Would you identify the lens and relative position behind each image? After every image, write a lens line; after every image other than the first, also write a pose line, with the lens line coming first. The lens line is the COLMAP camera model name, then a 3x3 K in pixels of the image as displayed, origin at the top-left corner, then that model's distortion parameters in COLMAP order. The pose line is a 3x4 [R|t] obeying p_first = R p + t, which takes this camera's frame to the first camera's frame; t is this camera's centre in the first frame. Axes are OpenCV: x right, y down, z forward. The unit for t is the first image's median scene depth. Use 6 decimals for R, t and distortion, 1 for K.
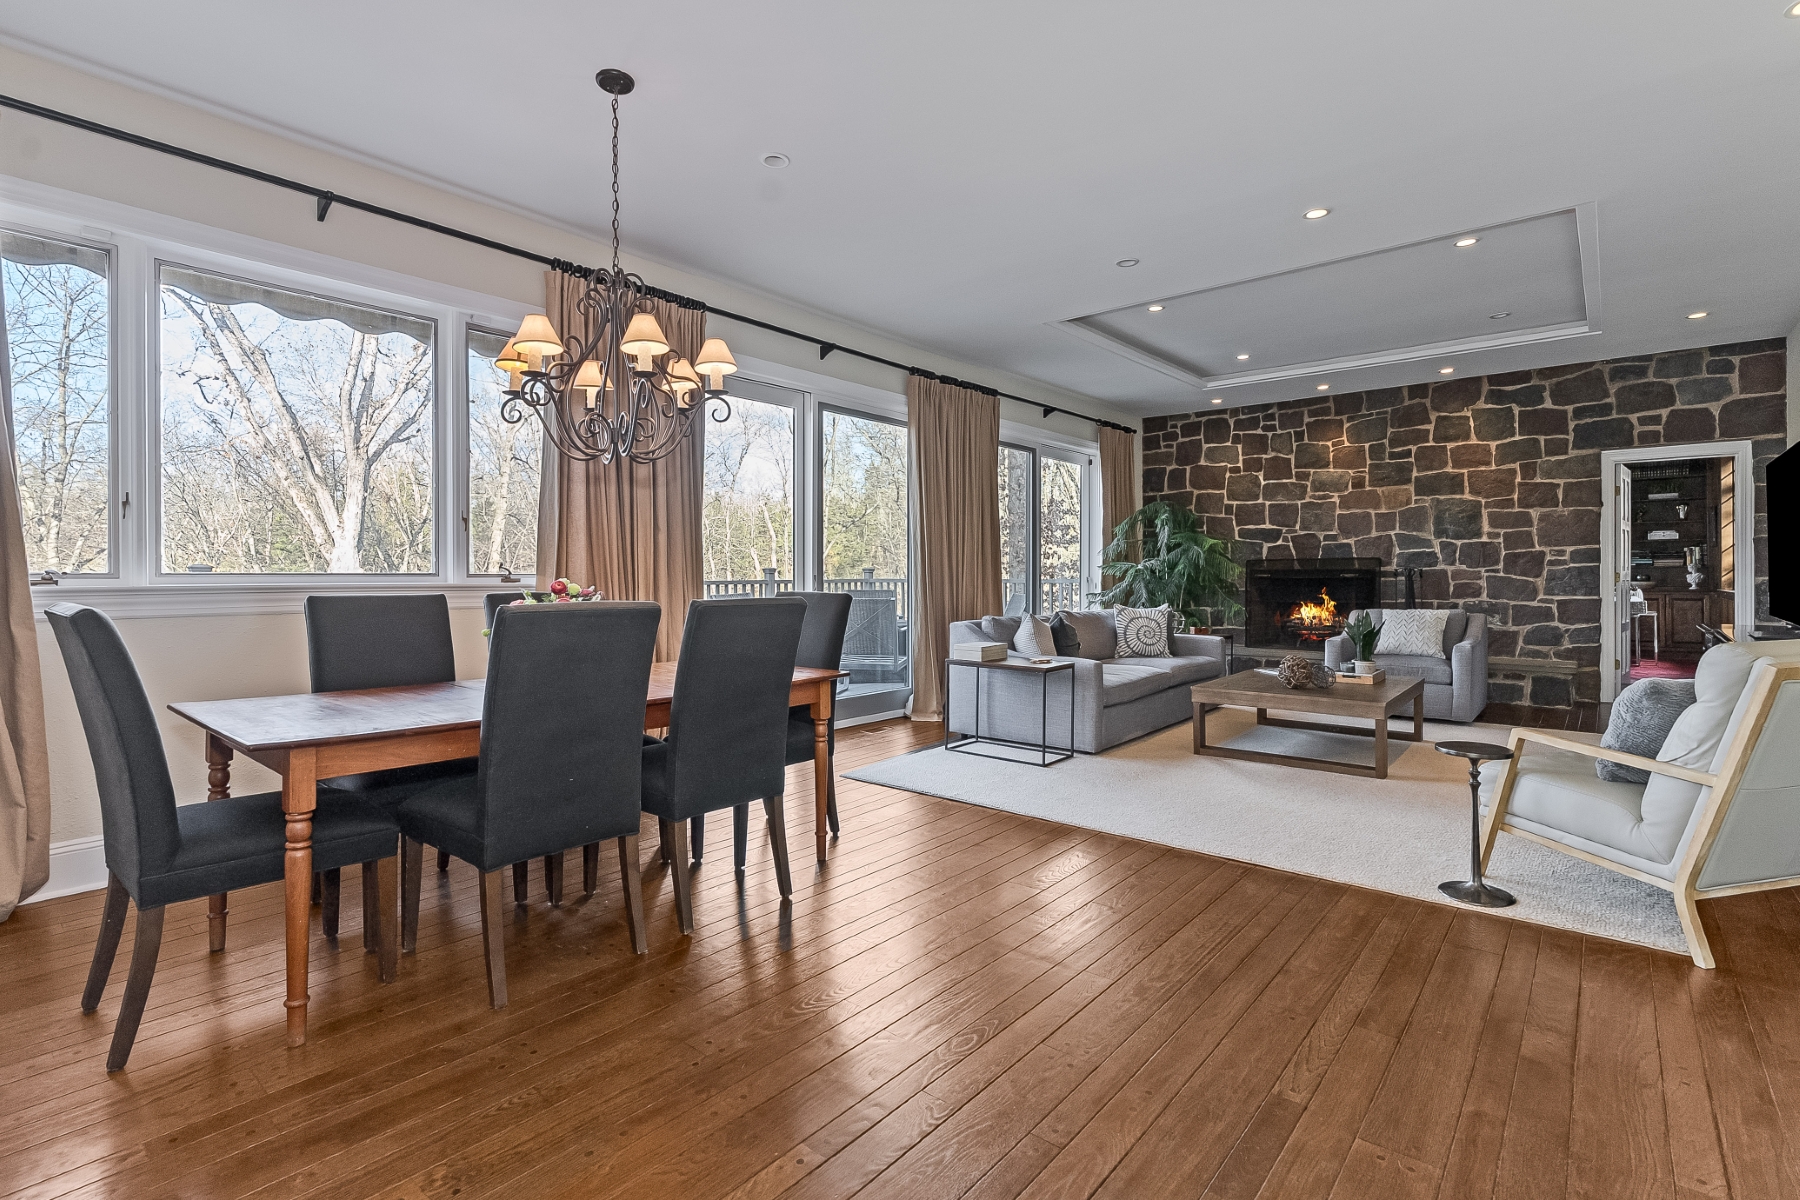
lens RADIAL K [[835.1, 0, 904.9], [0, 835.1, 584.6], [0, 0, 1]] dist [-0.001349, 0.000229]
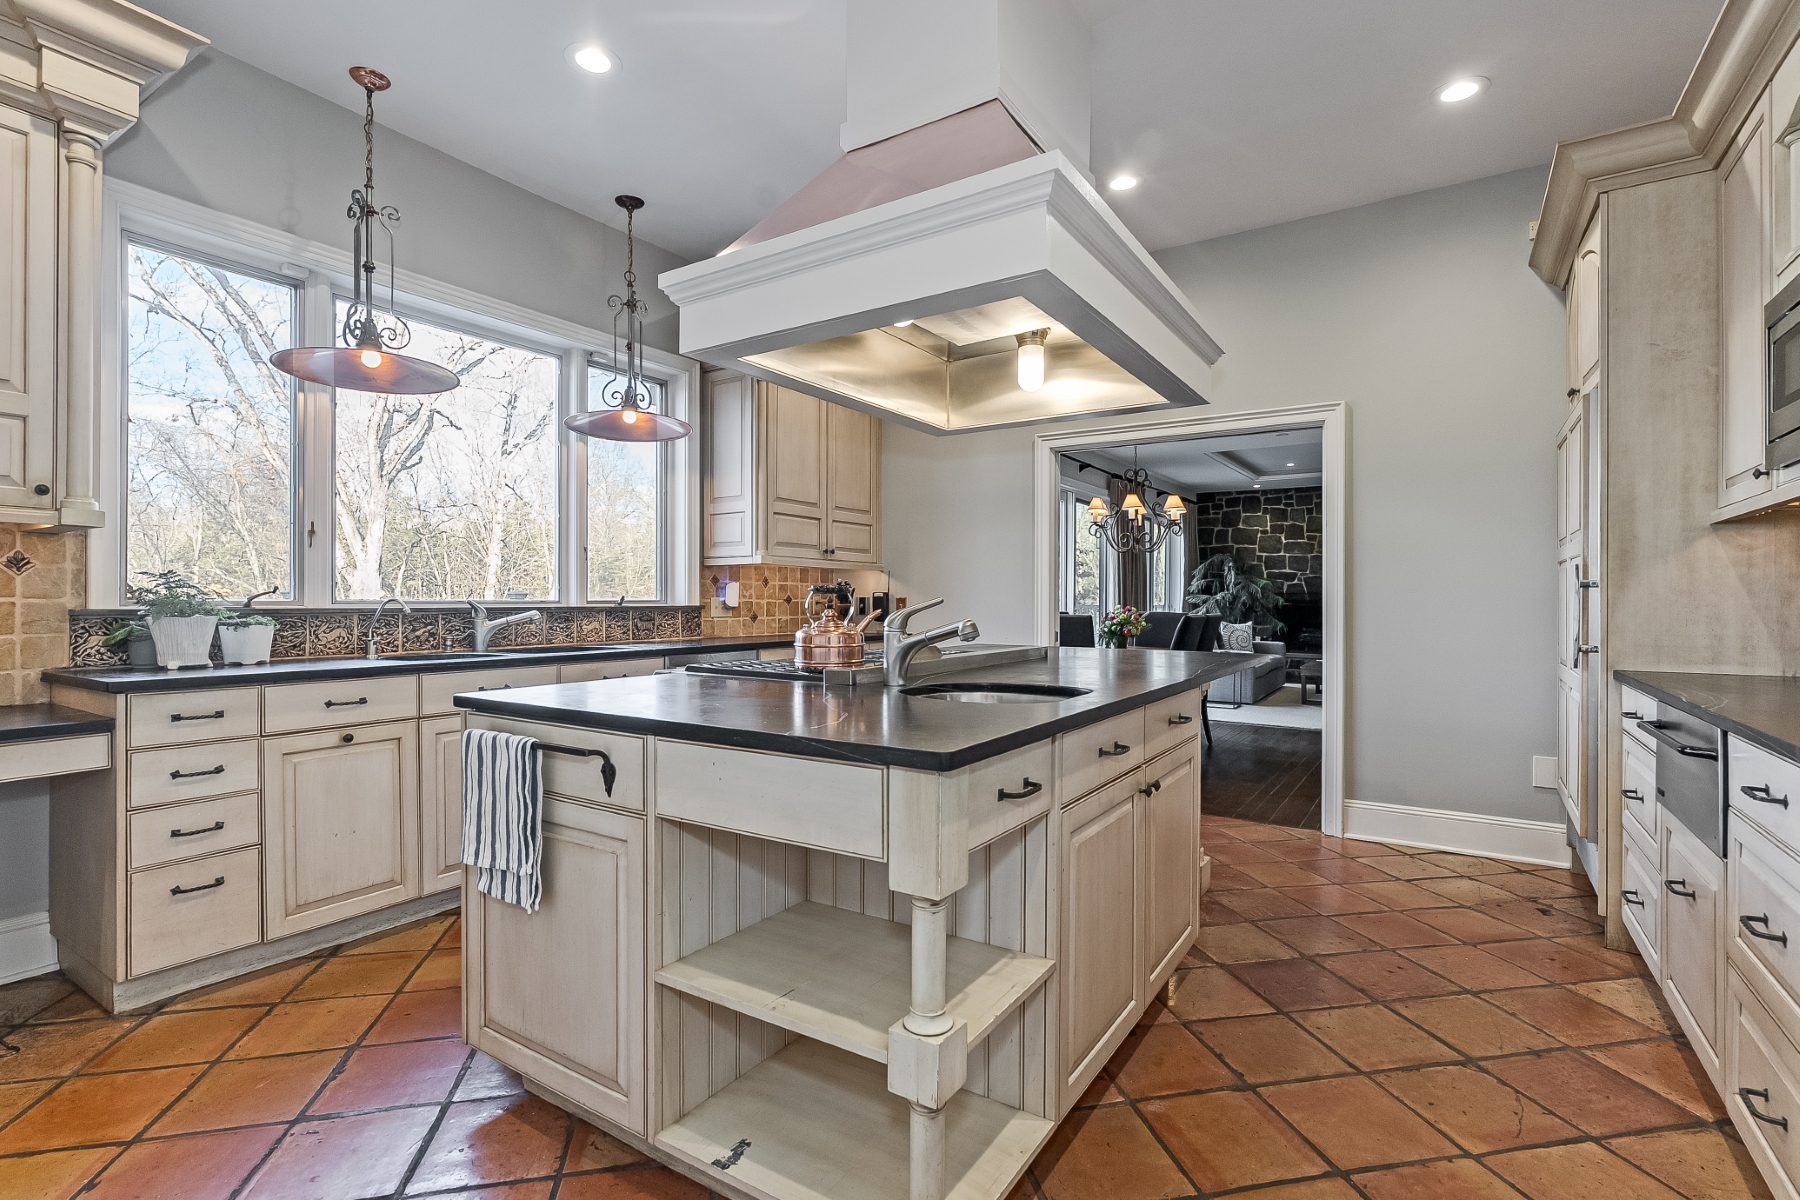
lens RADIAL K [[835.1, 0, 903.4], [0, 835.1, 606.4], [0, 0, 1]] dist [-0.001349, 0.000229]
pose [[0.992999, 0.005054, 0.118016, -0.477074], [-0.004479, 0.999977, -0.005136, 0.004972], [-0.118039, 0.004572, 0.992998, -0.449097]]
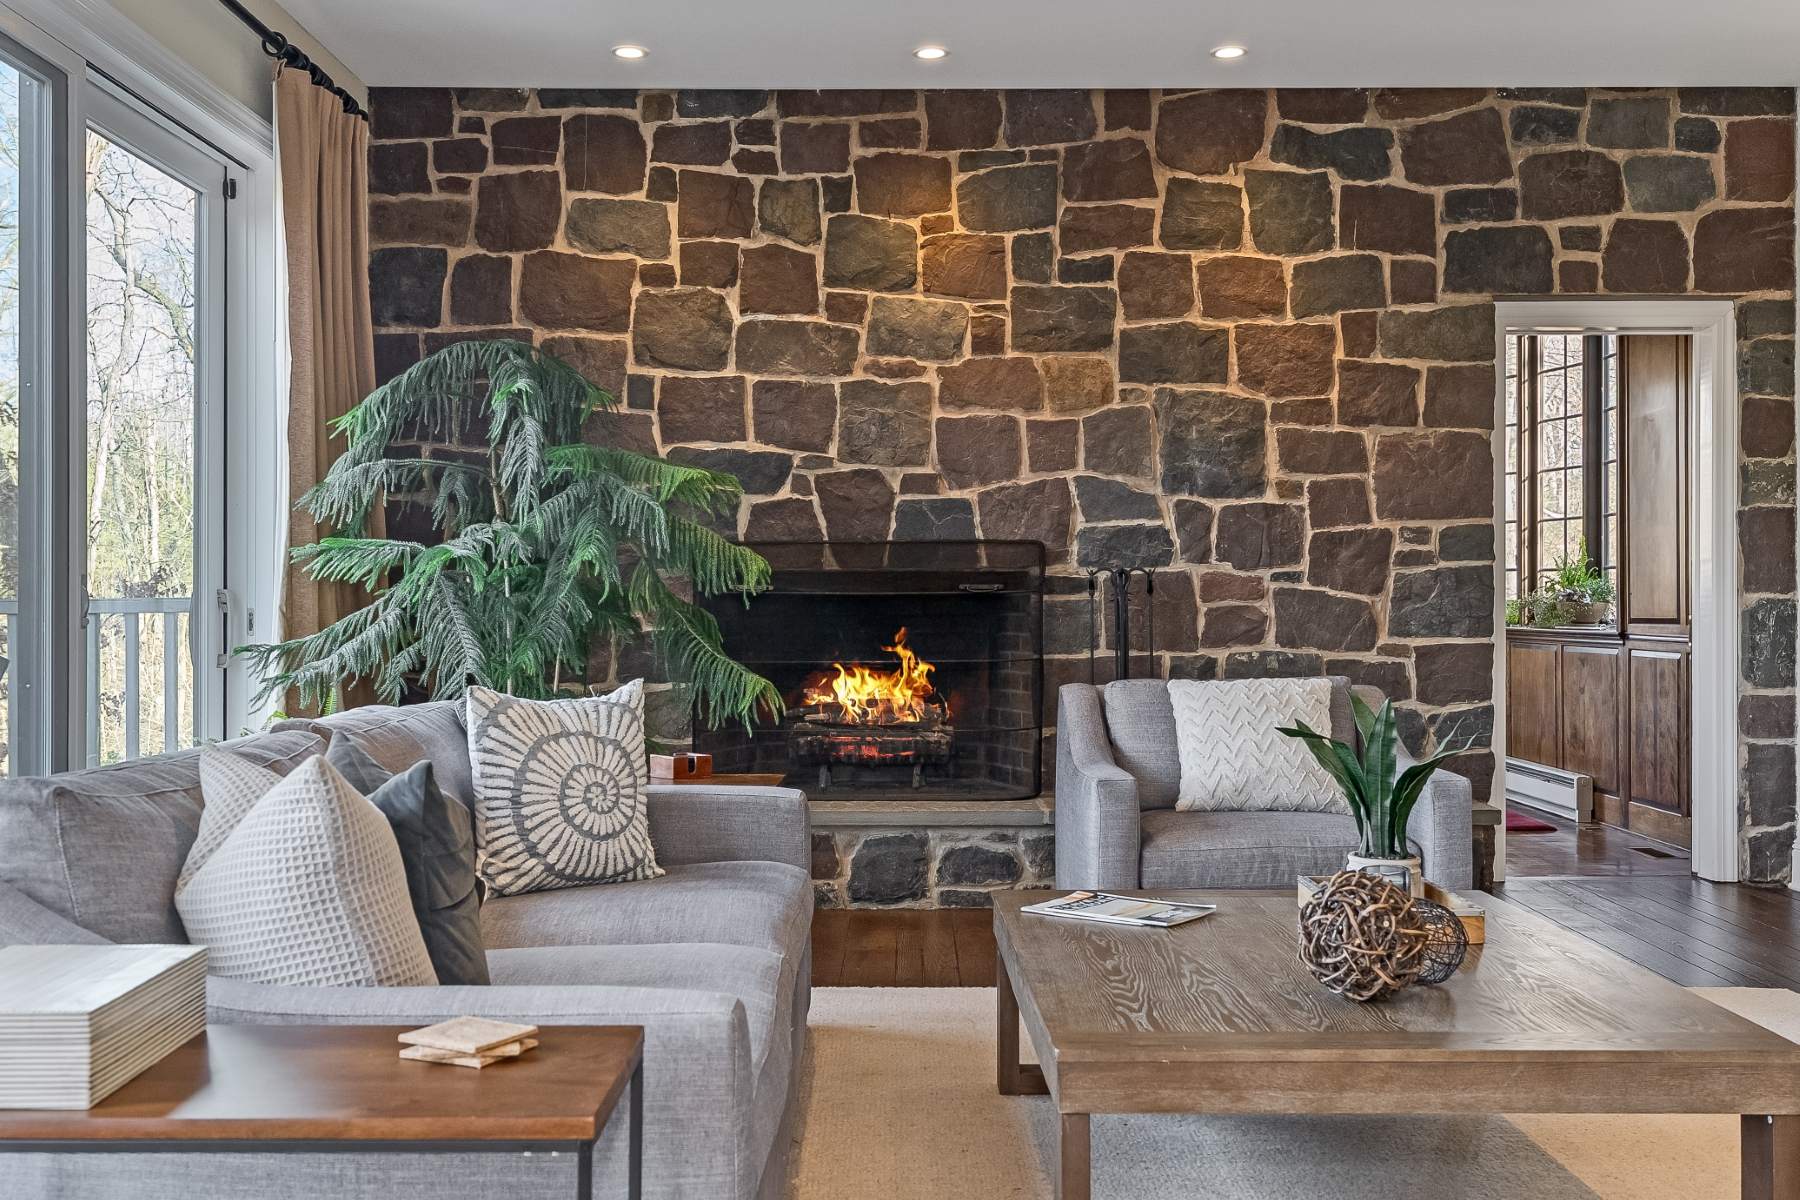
lens RADIAL K [[1824.1, 0, 896.8], [0, 1824.1, 606.3], [0, 0, 1]] dist [0.014577, 0.000000]
pose [[0.766699, 0.001506, 0.642005, -0.005851], [0.005133, 0.999951, -0.008476, 0.003885], [-0.641986, 0.009795, 0.766654, 0.434238]]
